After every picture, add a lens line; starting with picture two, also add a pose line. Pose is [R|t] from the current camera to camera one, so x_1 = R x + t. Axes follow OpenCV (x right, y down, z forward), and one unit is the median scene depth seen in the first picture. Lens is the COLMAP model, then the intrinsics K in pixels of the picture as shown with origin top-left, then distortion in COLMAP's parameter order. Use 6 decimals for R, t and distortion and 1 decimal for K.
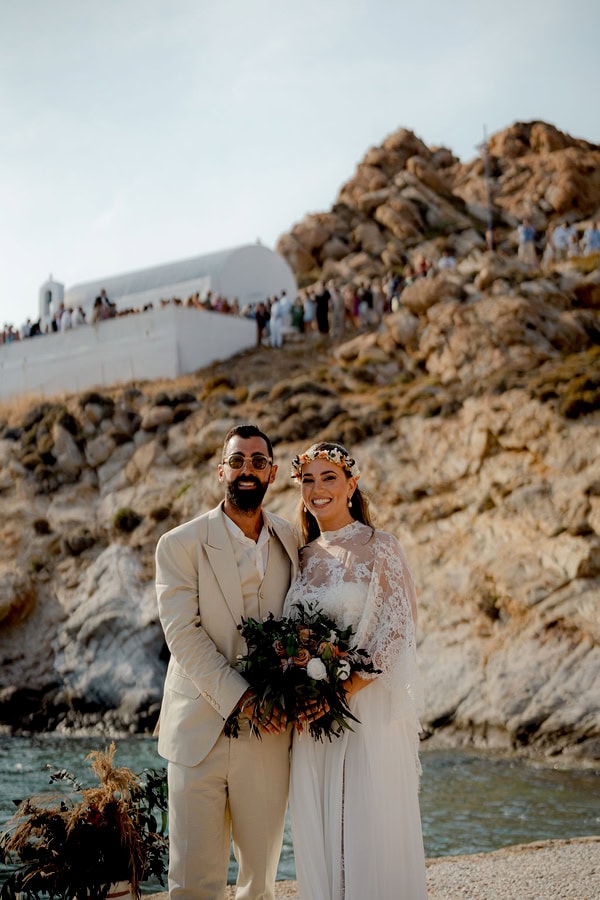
lens RADIAL K [[1771.8, 0, 300.0], [0, 1771.8, 450.0], [0, 0, 1]] dist [-0.008193, 0.041717]
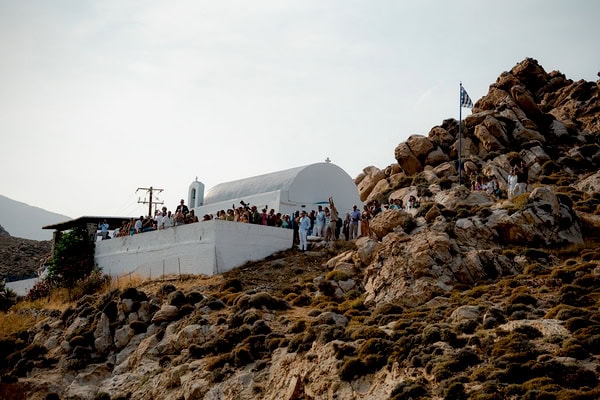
lens RADIAL K [[1181.2, 0, 300.0], [0, 1181.2, 200.0], [0, 0, 1]] dist [-0.008193, 0.041717]
pose [[0.965310, 0.032732, -0.259047, 0.225806], [-0.042159, 0.998632, -0.030916, -0.076229], [0.257681, 0.040765, 0.965370, 0.201683]]
